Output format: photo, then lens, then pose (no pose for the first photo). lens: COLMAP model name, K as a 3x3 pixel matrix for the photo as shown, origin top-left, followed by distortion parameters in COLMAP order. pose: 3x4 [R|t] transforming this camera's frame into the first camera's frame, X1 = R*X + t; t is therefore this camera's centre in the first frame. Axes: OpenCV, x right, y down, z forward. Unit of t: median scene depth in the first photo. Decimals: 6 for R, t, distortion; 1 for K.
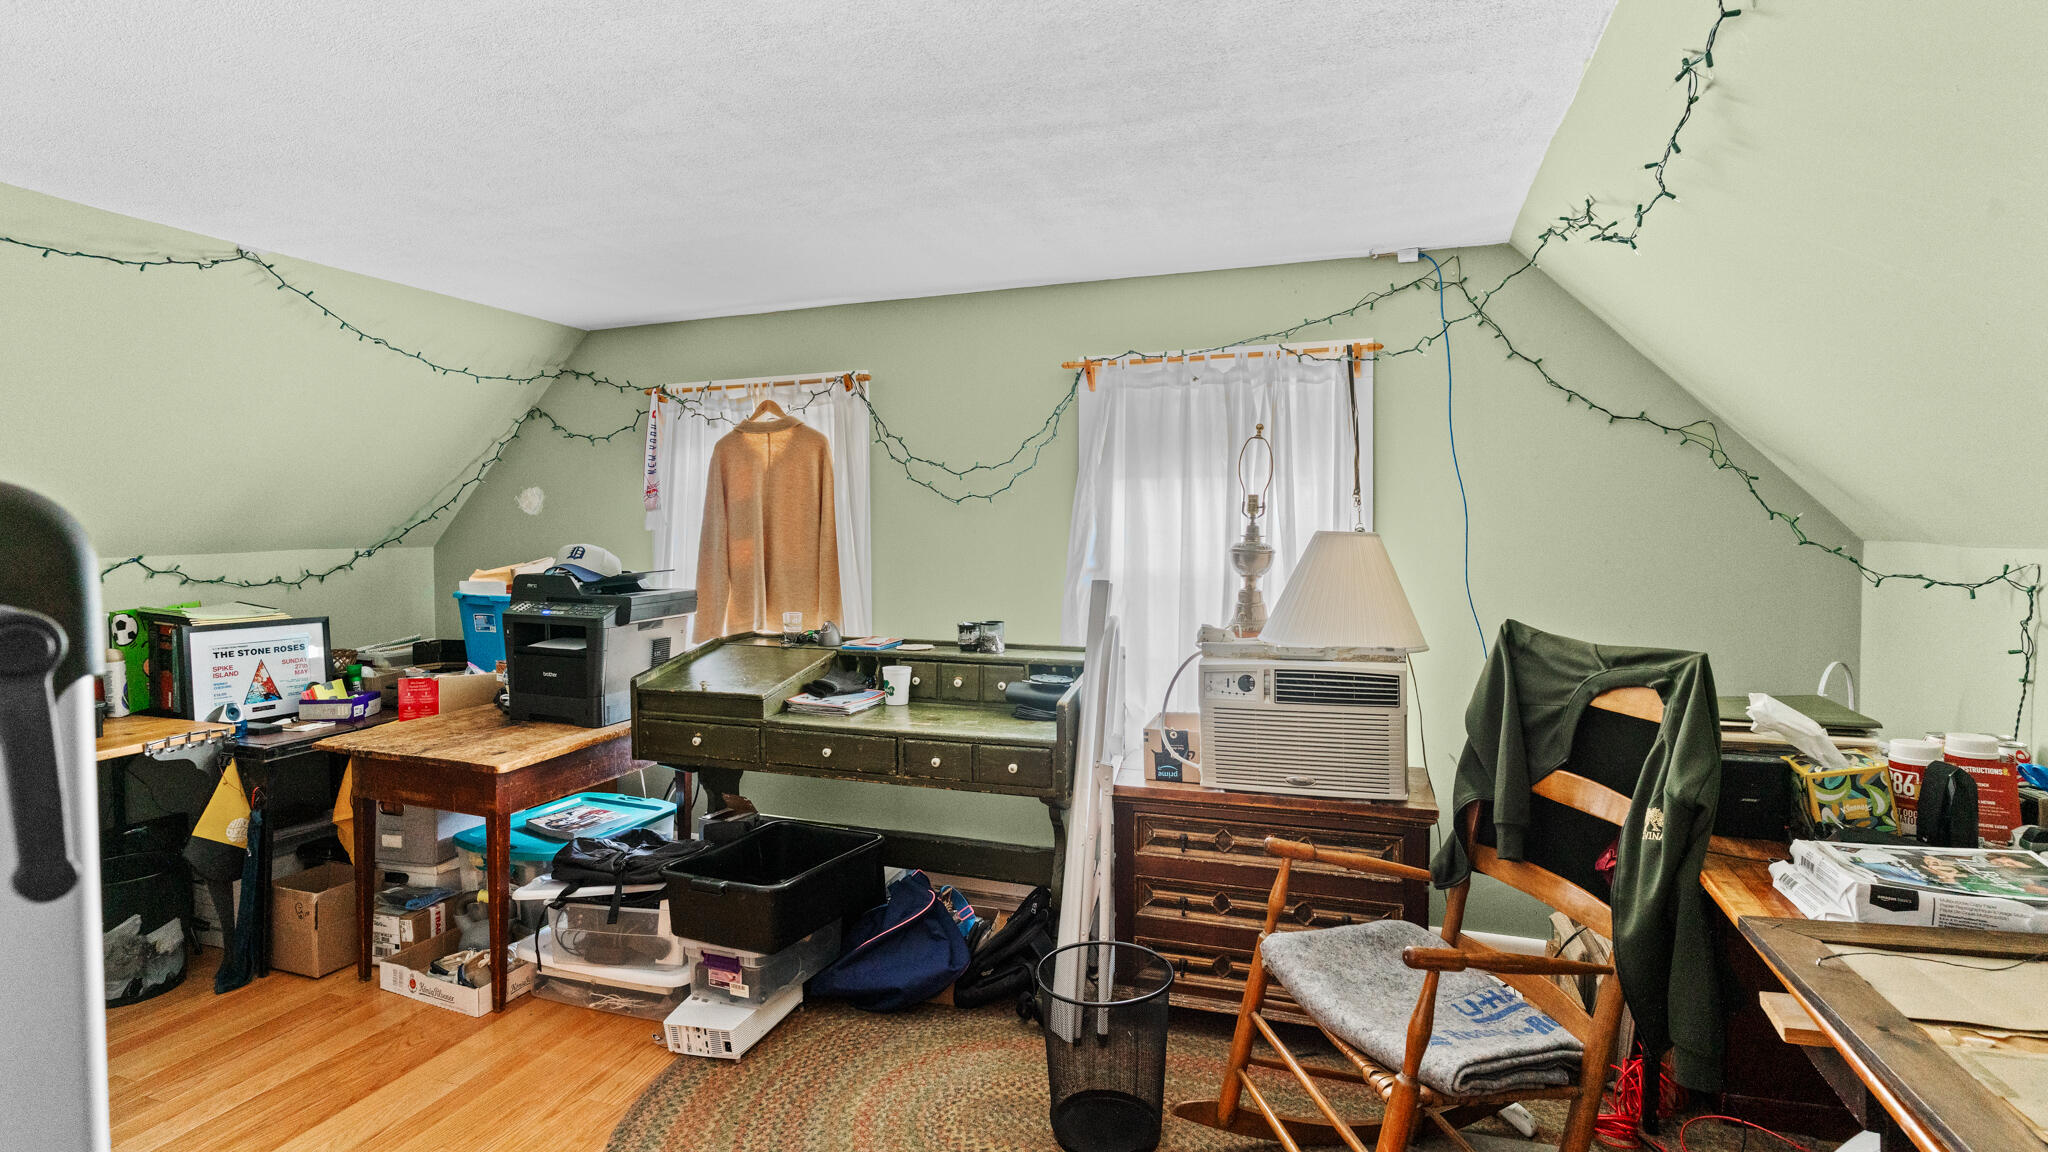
lens RADIAL K [[1001.5, 0, 1024.0], [0, 1001.5, 576.0], [0, 0, 1]] dist [0.000905, 0.000085]
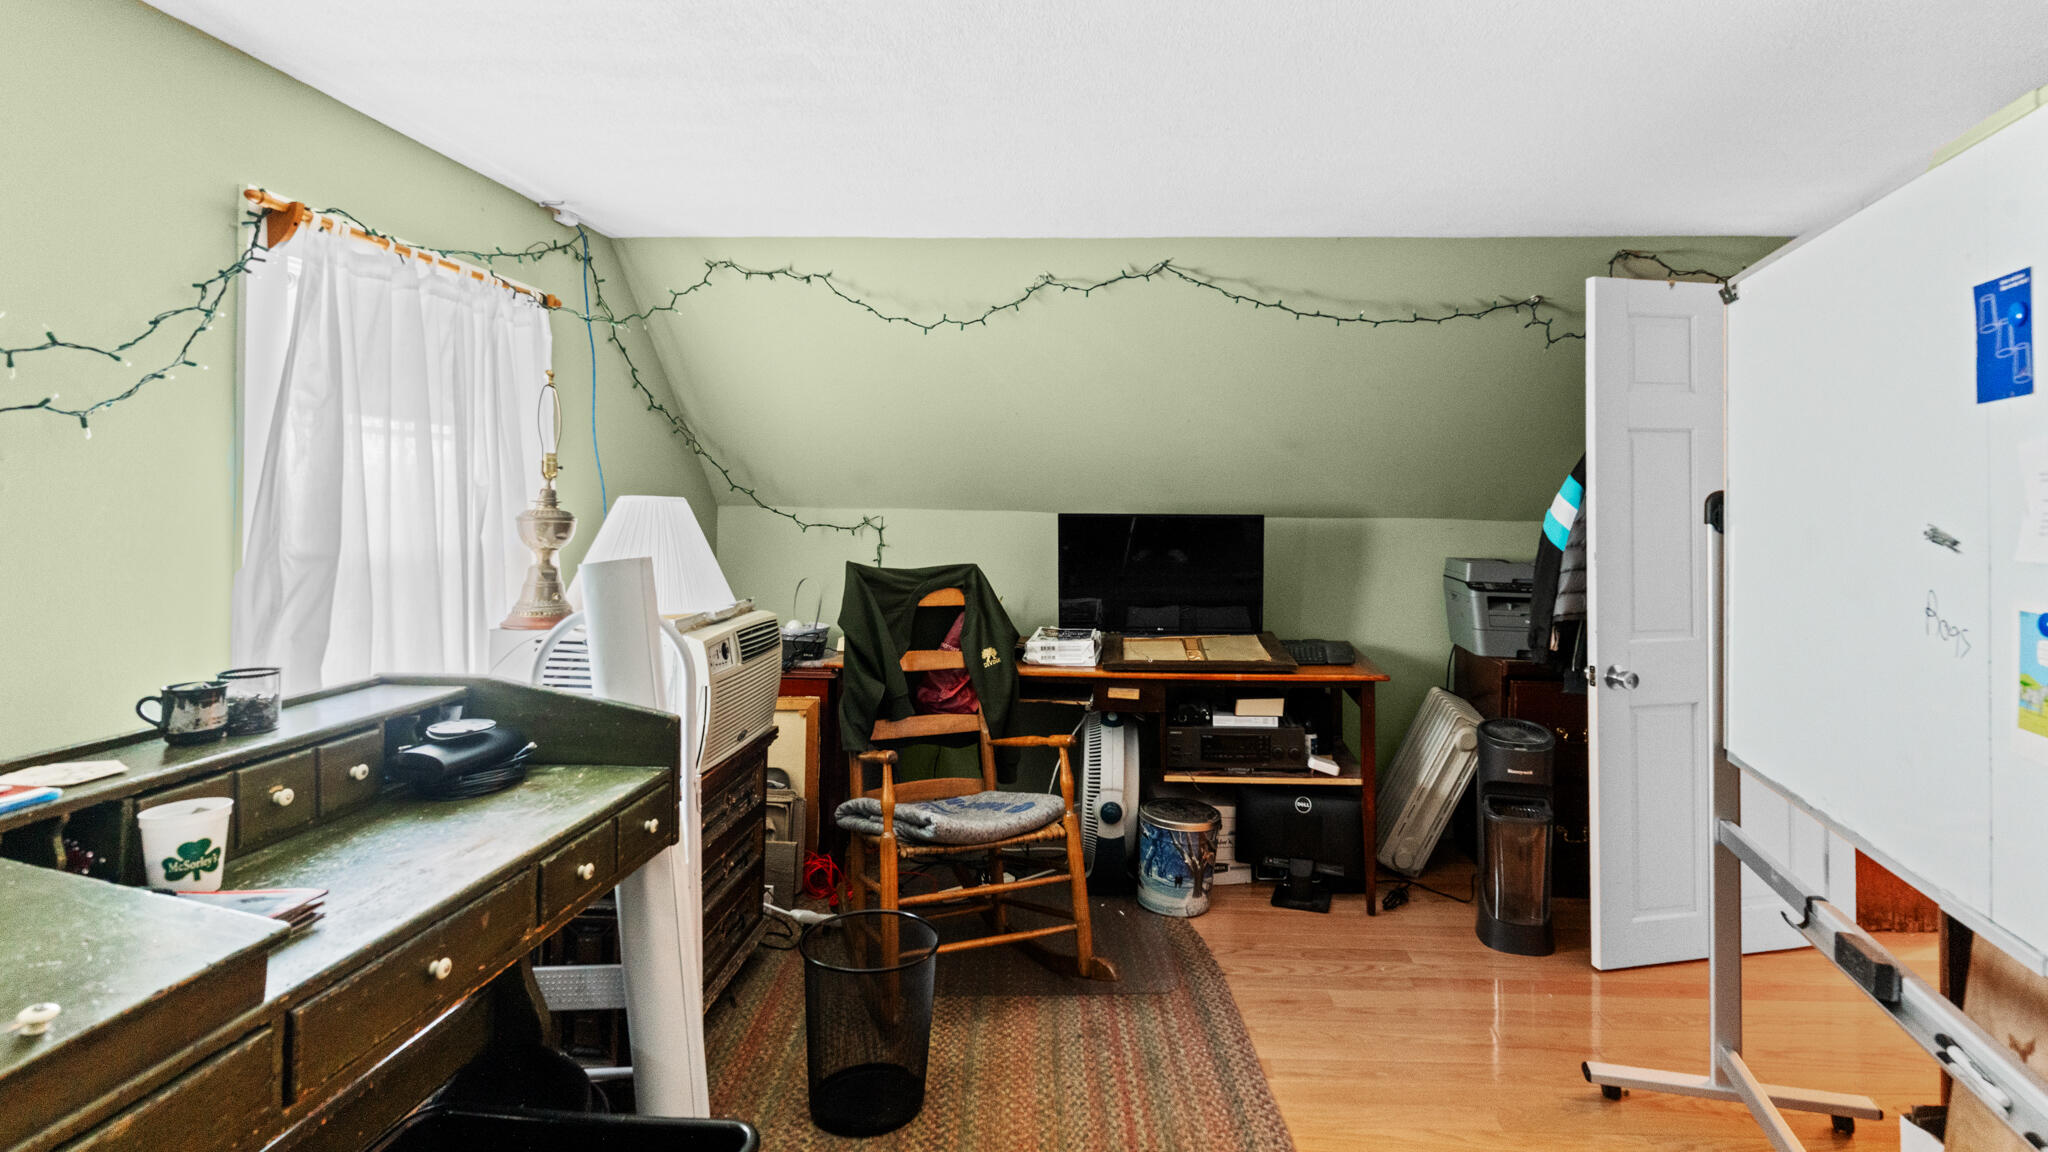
lens RADIAL K [[1001.5, 0, 1024.0], [0, 1001.5, 576.0], [0, 0, 1]] dist [0.000905, 0.000085]
pose [[-0.243590, -0.069356, 0.967395, -0.809539], [0.042164, 0.995740, 0.082005, -0.035585], [-0.968961, 0.060764, -0.239628, 0.953795]]
